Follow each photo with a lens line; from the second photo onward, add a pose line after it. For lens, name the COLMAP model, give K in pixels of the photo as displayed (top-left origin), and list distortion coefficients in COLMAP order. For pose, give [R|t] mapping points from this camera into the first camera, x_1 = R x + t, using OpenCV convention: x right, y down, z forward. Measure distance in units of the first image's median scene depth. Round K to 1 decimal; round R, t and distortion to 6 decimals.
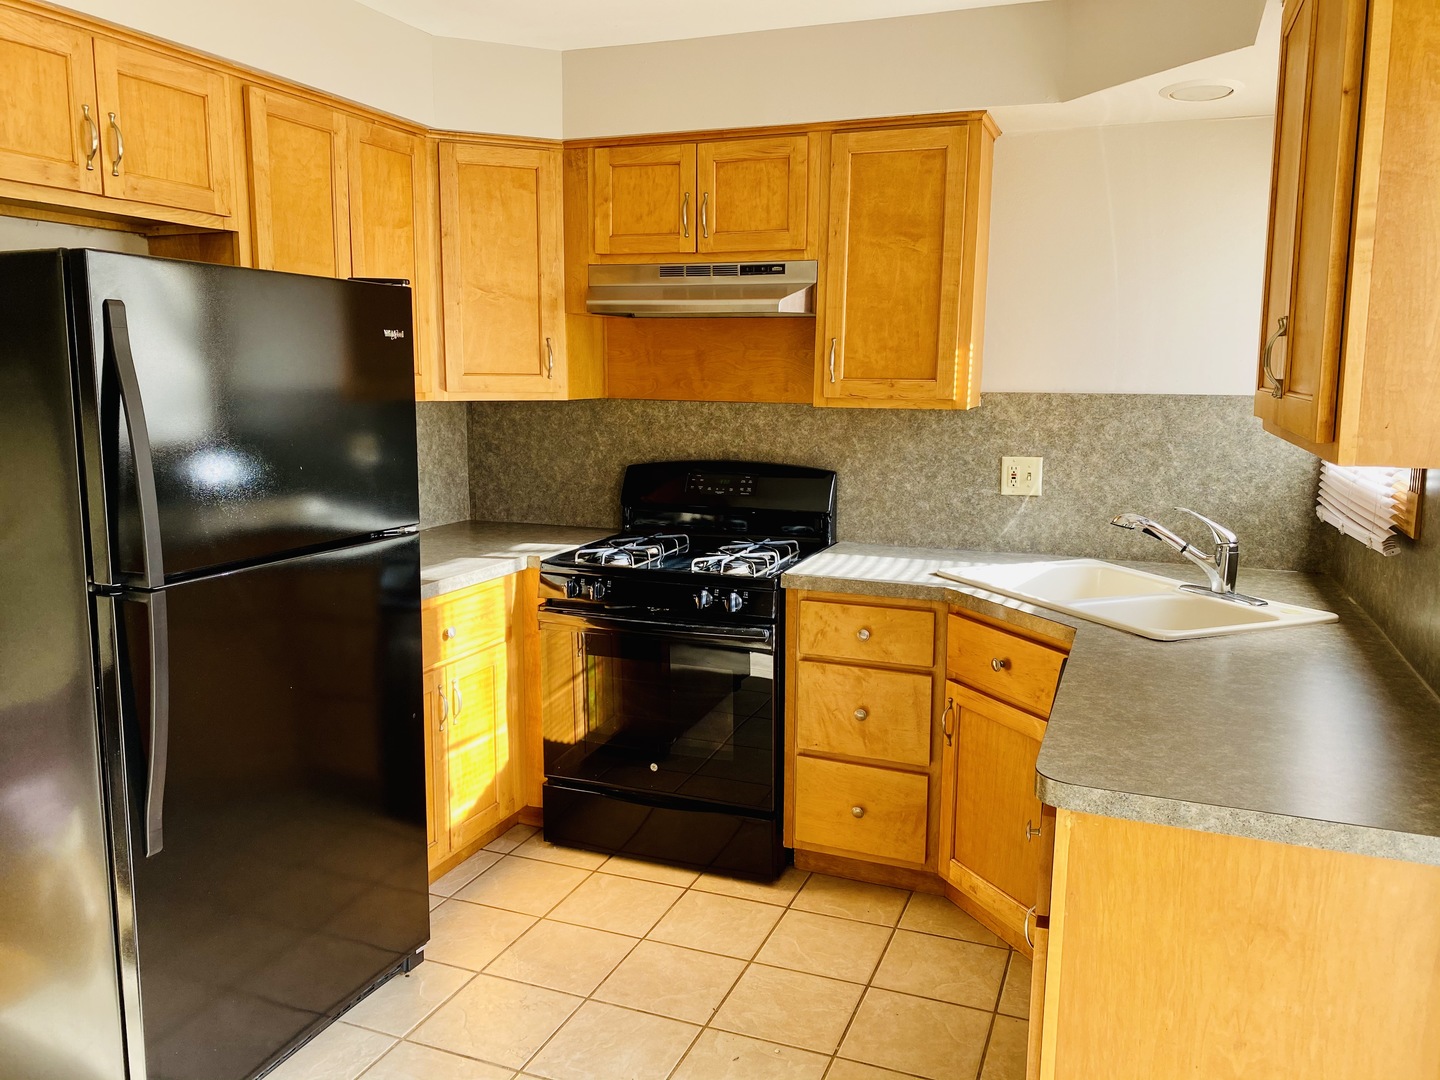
lens RADIAL K [[1093.7, 0, 715.8], [0, 1093.7, 540.1], [0, 0, 1]] dist [0.028650, -0.039346]
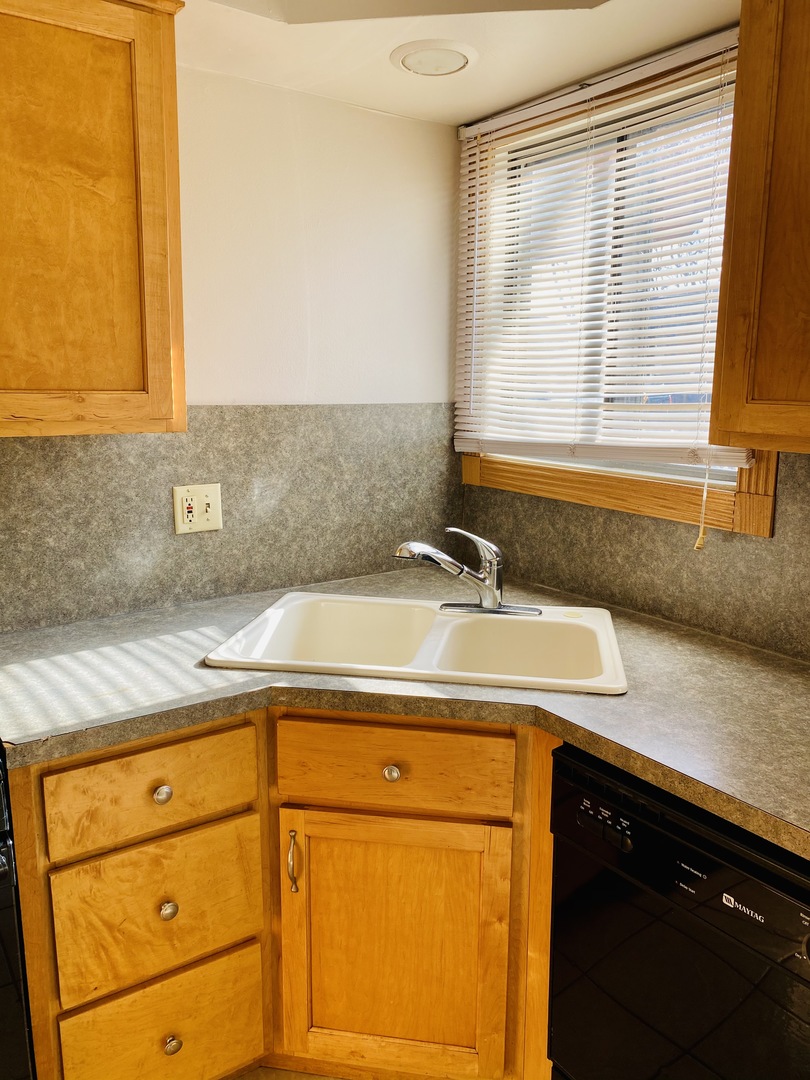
lens RADIAL K [[820.3, 0, 410.0], [0, 820.3, 533.5], [0, 0, 1]] dist [0.028650, -0.039346]
pose [[0.545594, -0.155546, 0.823488, -0.150336], [0.122284, 0.986884, 0.105392, -0.091105], [-0.829080, 0.043198, 0.557458, 0.568228]]
